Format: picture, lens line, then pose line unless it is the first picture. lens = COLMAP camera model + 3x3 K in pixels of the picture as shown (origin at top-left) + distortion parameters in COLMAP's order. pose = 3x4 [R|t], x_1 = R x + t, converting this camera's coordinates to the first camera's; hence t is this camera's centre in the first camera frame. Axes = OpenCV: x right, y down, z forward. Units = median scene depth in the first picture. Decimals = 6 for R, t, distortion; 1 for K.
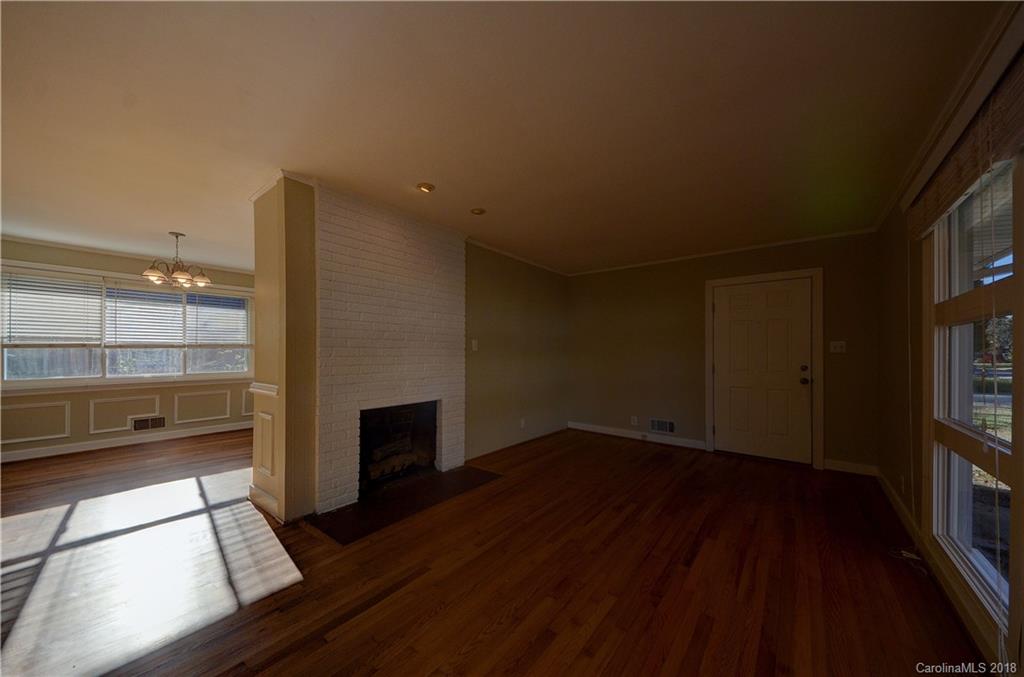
lens RADIAL K [[359.5, 0, 512.8], [0, 359.5, 352.9], [0, 0, 1]] dist [0.063785, -0.025269]
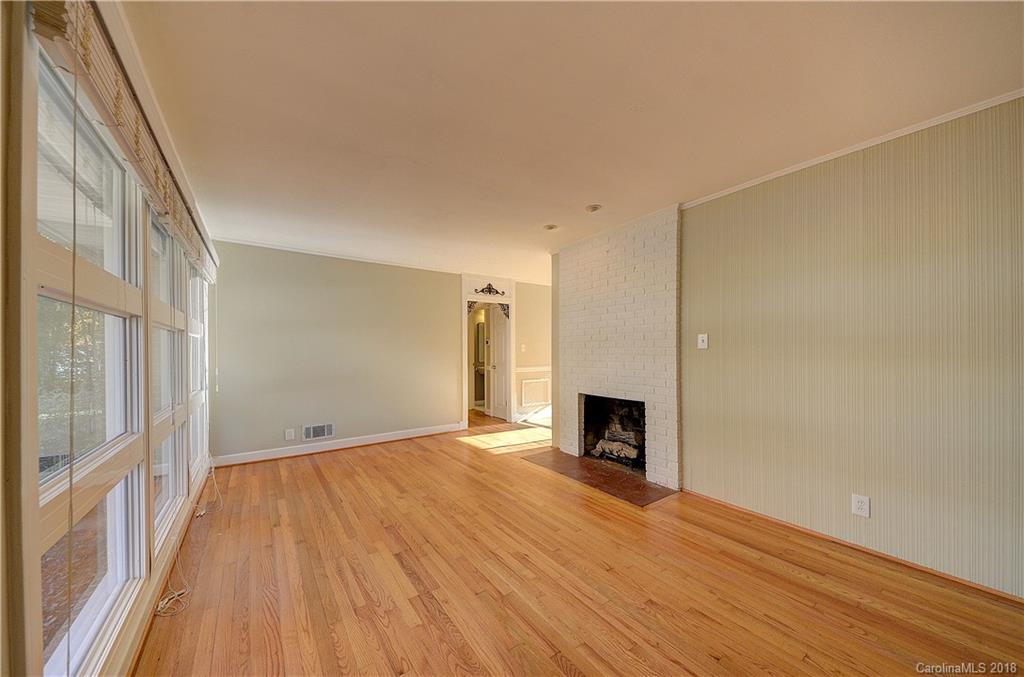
lens RADIAL K [[359.5, 0, 512.8], [0, 359.5, 352.9], [0, 0, 1]] dist [0.063785, -0.025269]
pose [[-0.285468, 0.001877, -0.958387, 0.781617], [-0.001546, 0.999996, 0.002419, 0.002859], [0.958387, 0.002172, -0.285464, 0.918897]]
